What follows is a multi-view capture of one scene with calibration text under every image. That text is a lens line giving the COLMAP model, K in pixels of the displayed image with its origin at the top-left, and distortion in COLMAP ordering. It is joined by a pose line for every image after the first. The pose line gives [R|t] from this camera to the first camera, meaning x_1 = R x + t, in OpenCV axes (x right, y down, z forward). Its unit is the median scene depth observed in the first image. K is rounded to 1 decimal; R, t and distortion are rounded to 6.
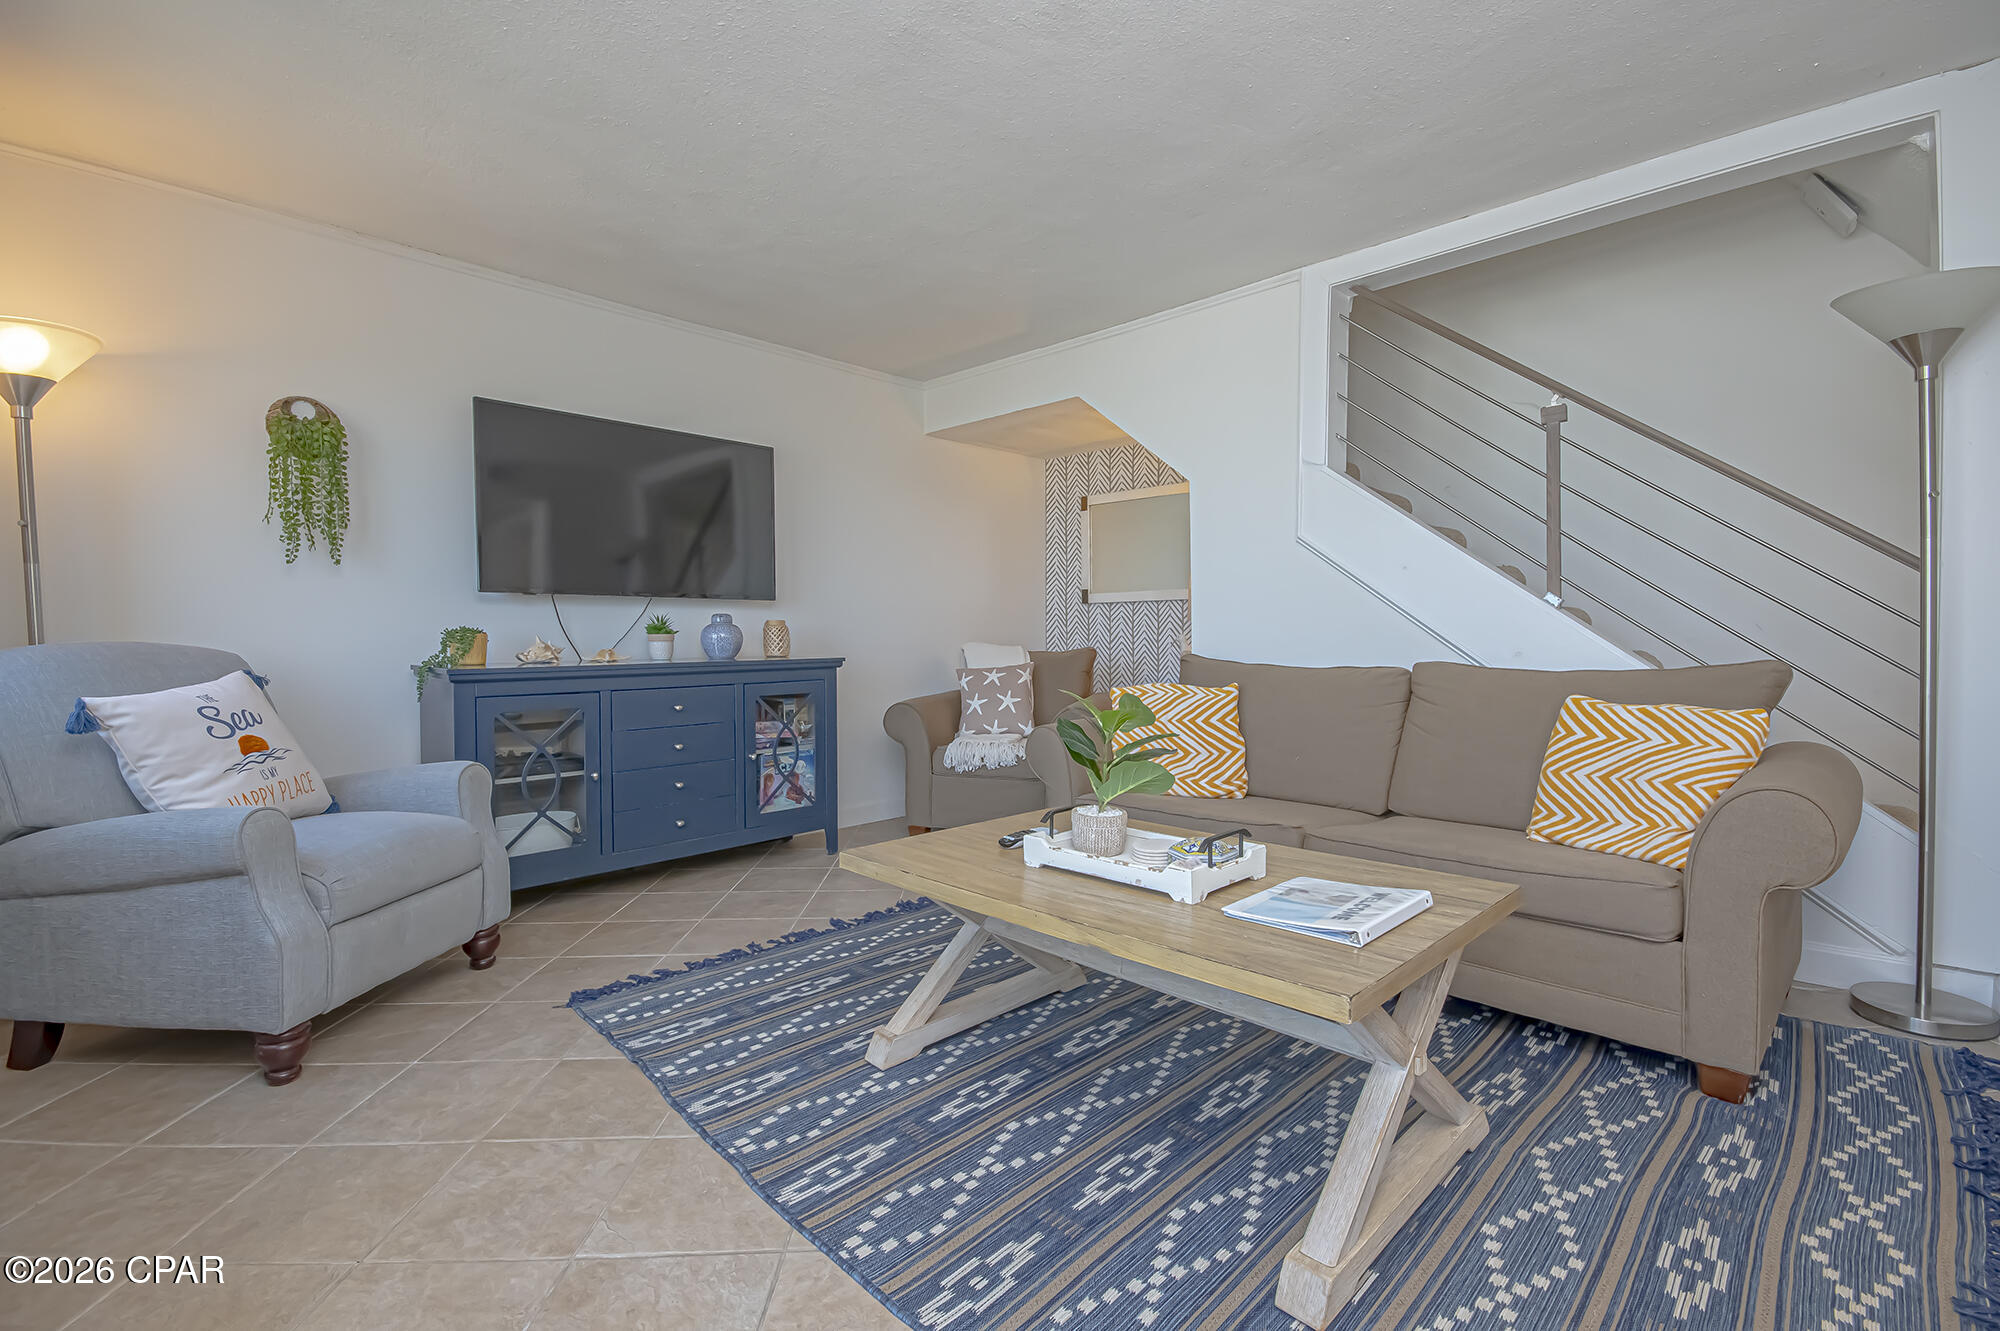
lens RADIAL K [[880.1, 0, 1006.5], [0, 880.1, 664.8], [0, 0, 1]] dist [0.000442, -0.001016]
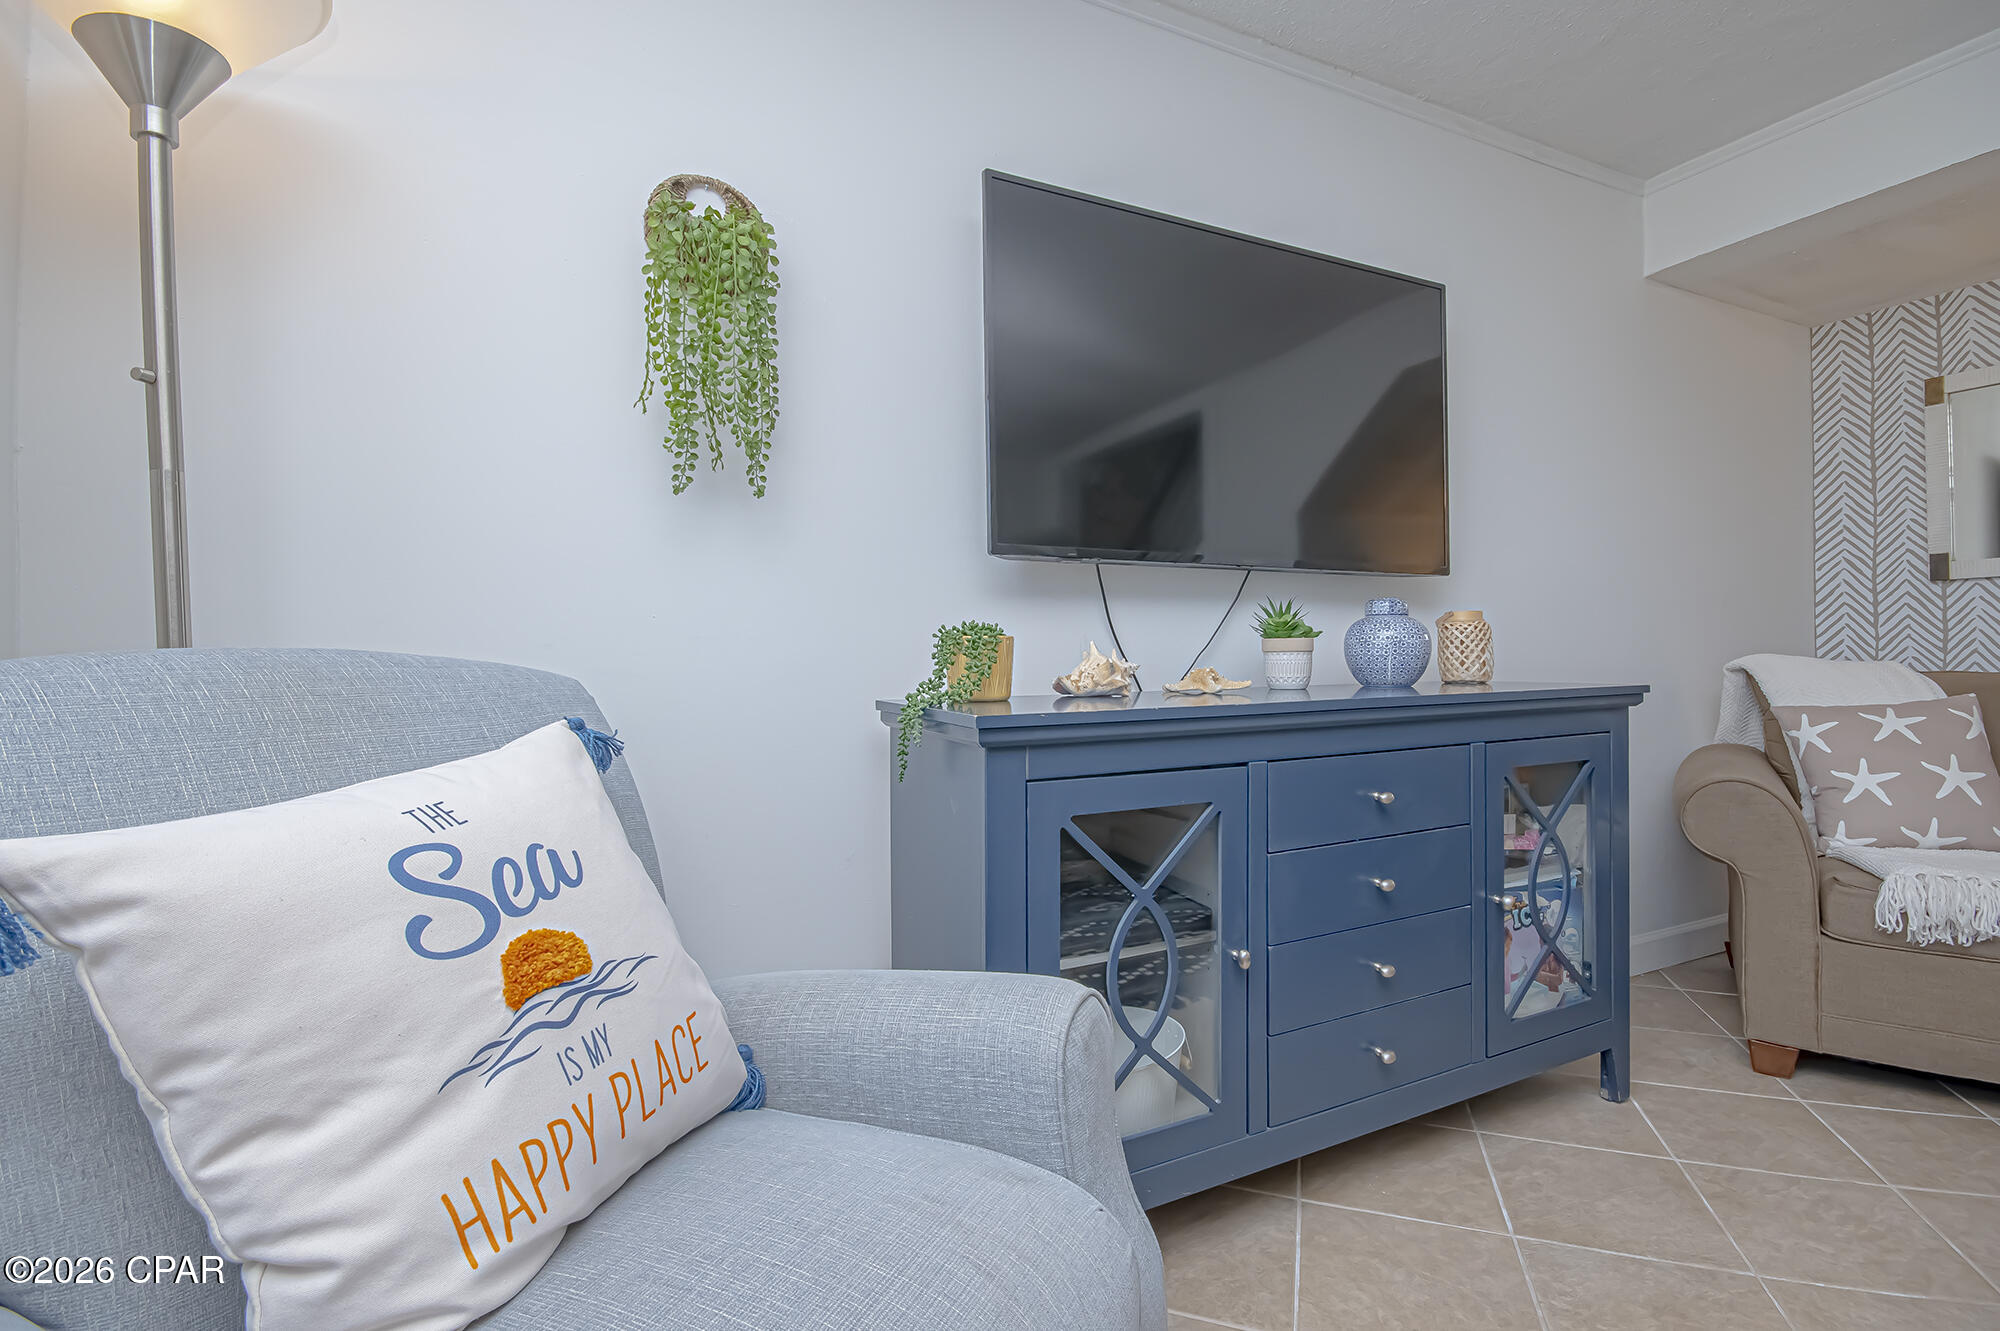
lens RADIAL K [[867.0, 0, 1000.0], [0, 867.0, 665.5], [0, 0, 1]] dist [0.013390, -0.014923]
pose [[0.933513, -0.006791, -0.358479, -0.457575], [-0.002759, 0.999655, -0.026121, -0.007486], [0.358533, 0.025373, 0.933172, 0.592484]]
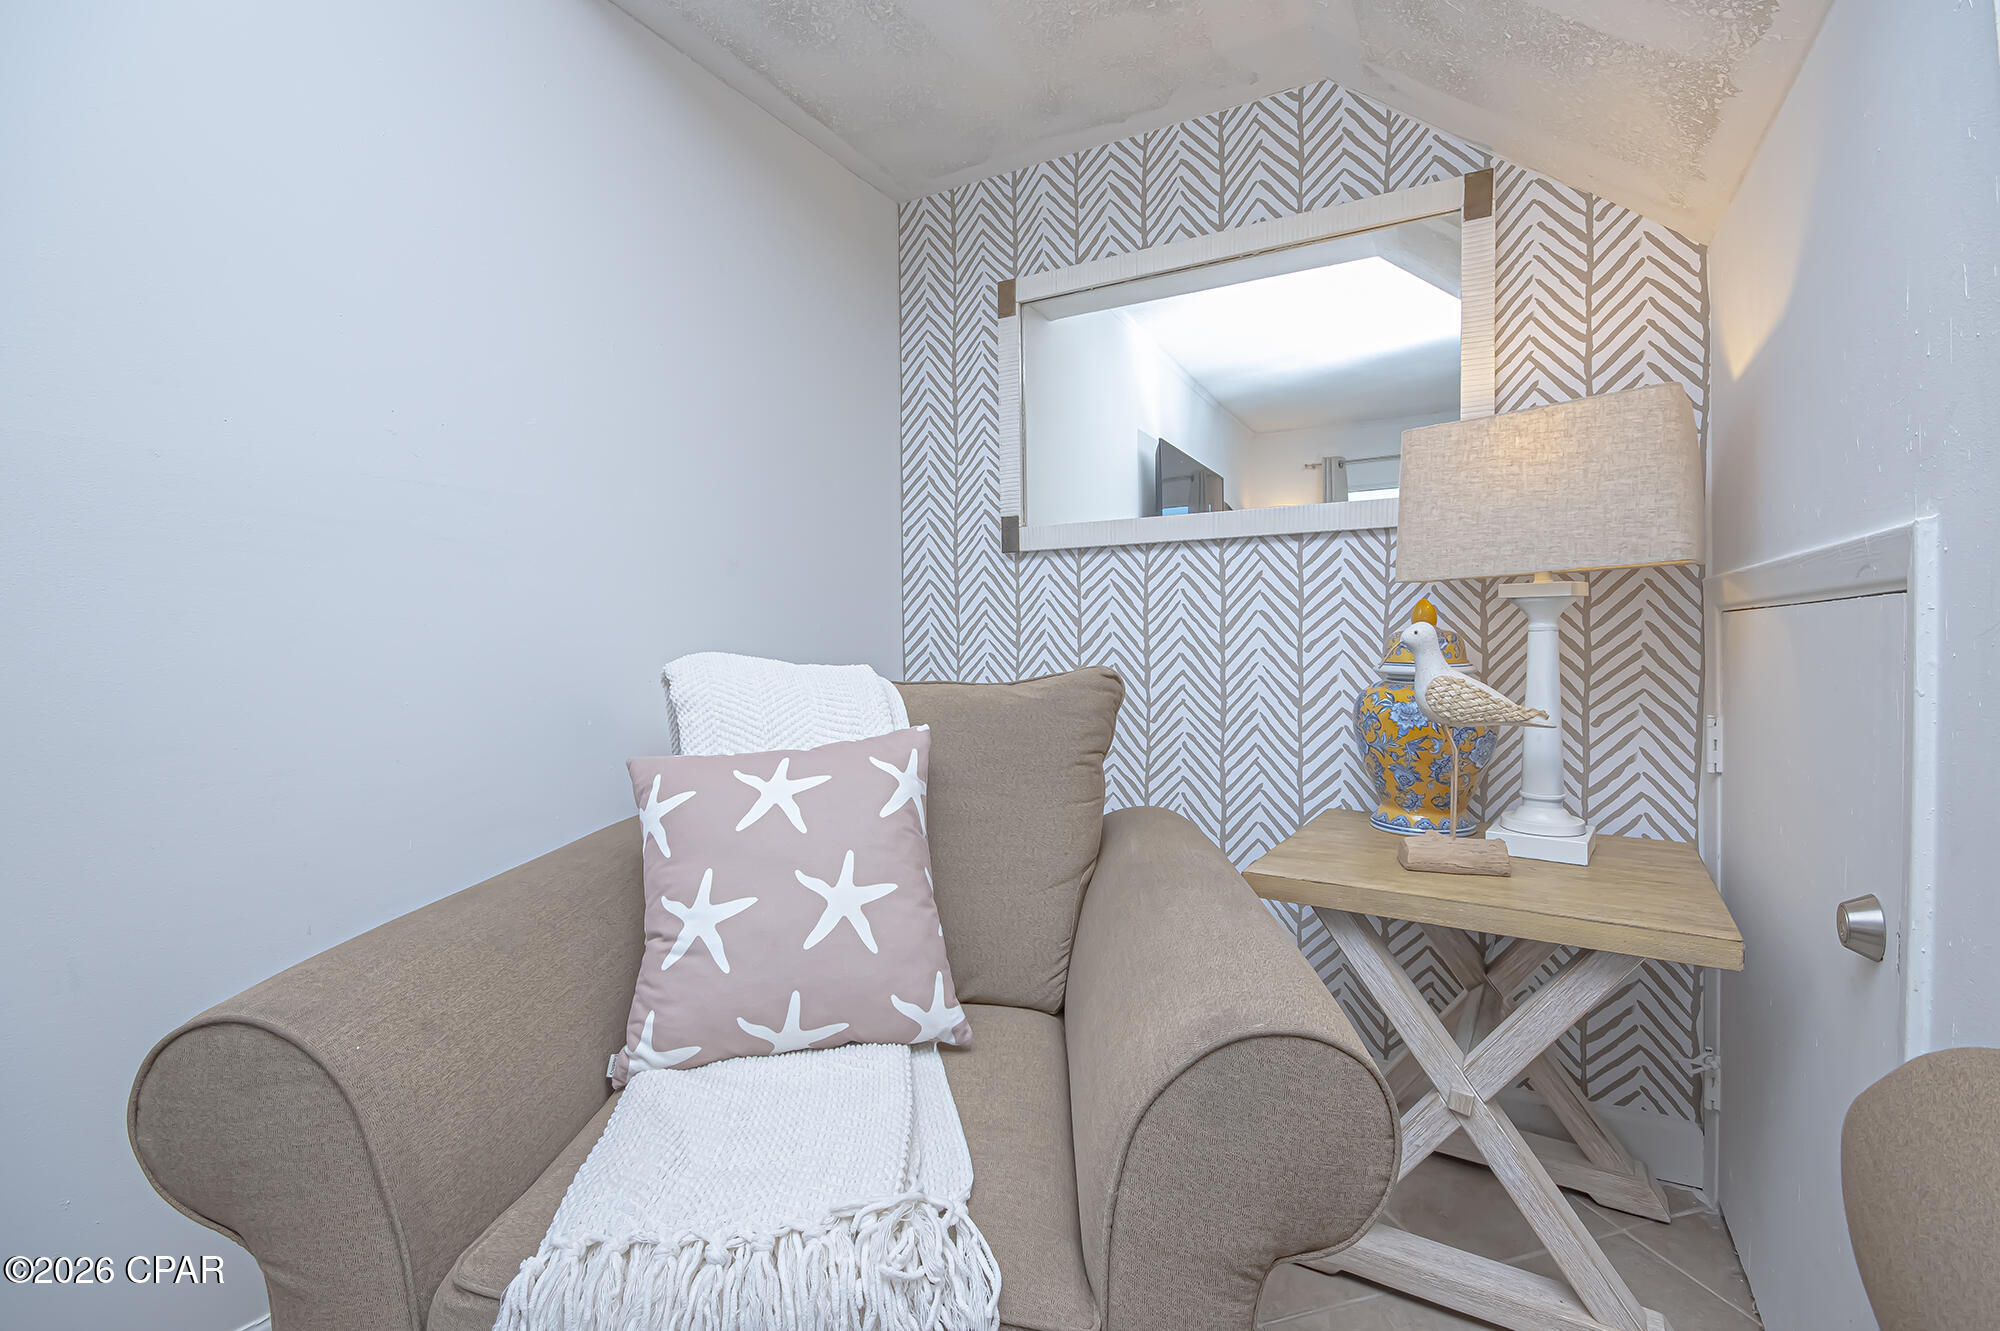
lens RADIAL K [[875.8, 0, 971.0], [0, 875.8, 657.8], [0, 0, 1]] dist [-0.000306, -0.000040]
pose [[0.977060, -0.007191, 0.212843, -0.021129], [0.010350, 0.999852, -0.013735, -0.031529], [-0.212712, 0.015623, 0.976990, 1.142257]]
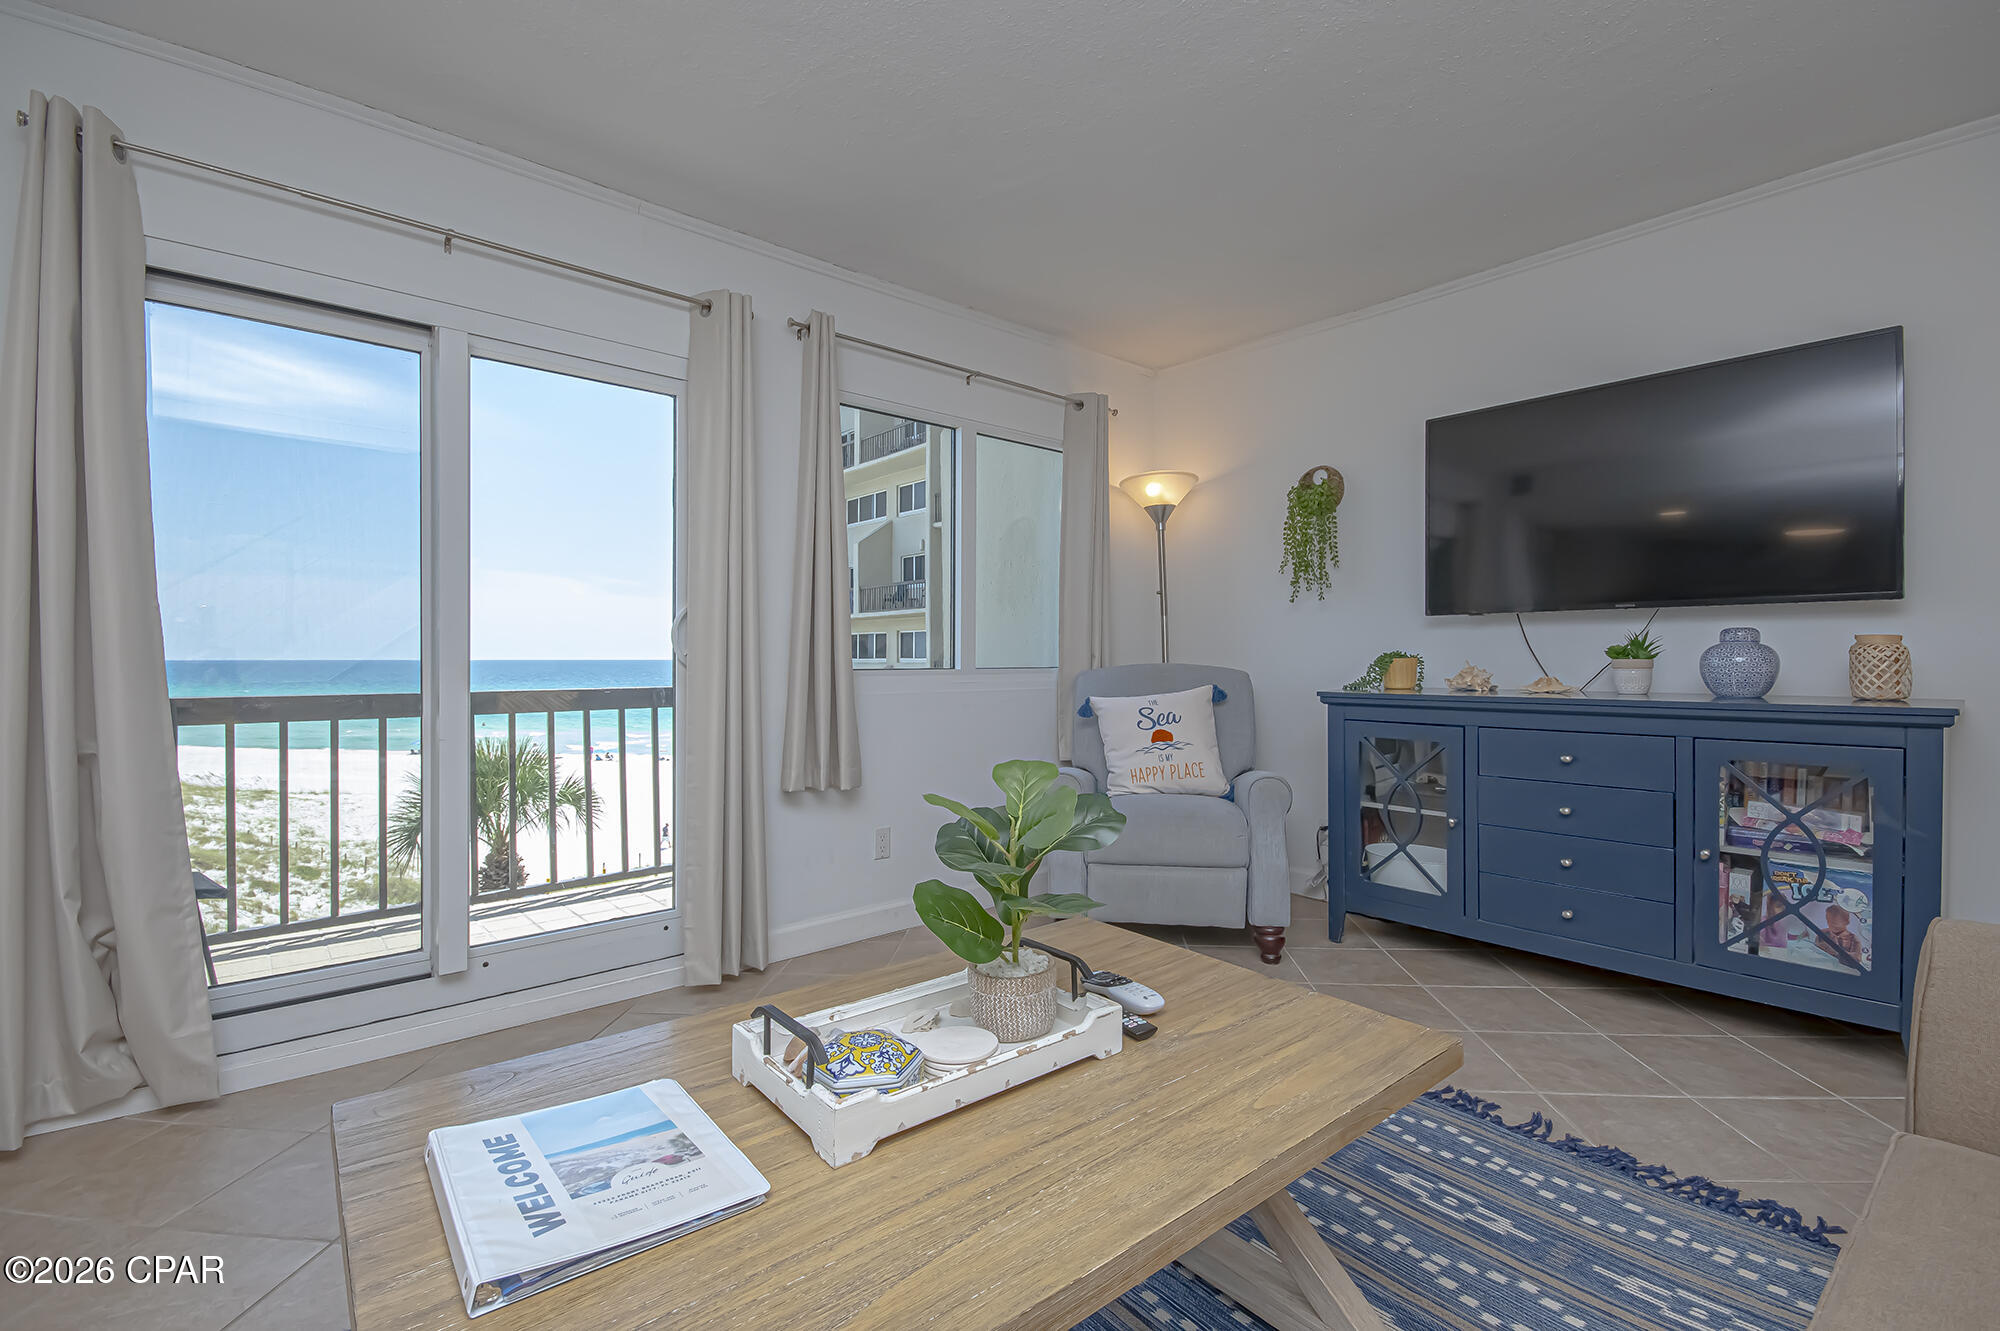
lens RADIAL K [[884.5, 0, 1019.3], [0, 884.5, 666.2], [0, 0, 1]] dist [0.001052, 0.000643]
pose [[-0.085974, 0.017441, -0.996145, 0.475200], [-0.027899, 0.999413, 0.019906, -0.036694], [0.995907, 0.029503, -0.085437, 0.689949]]
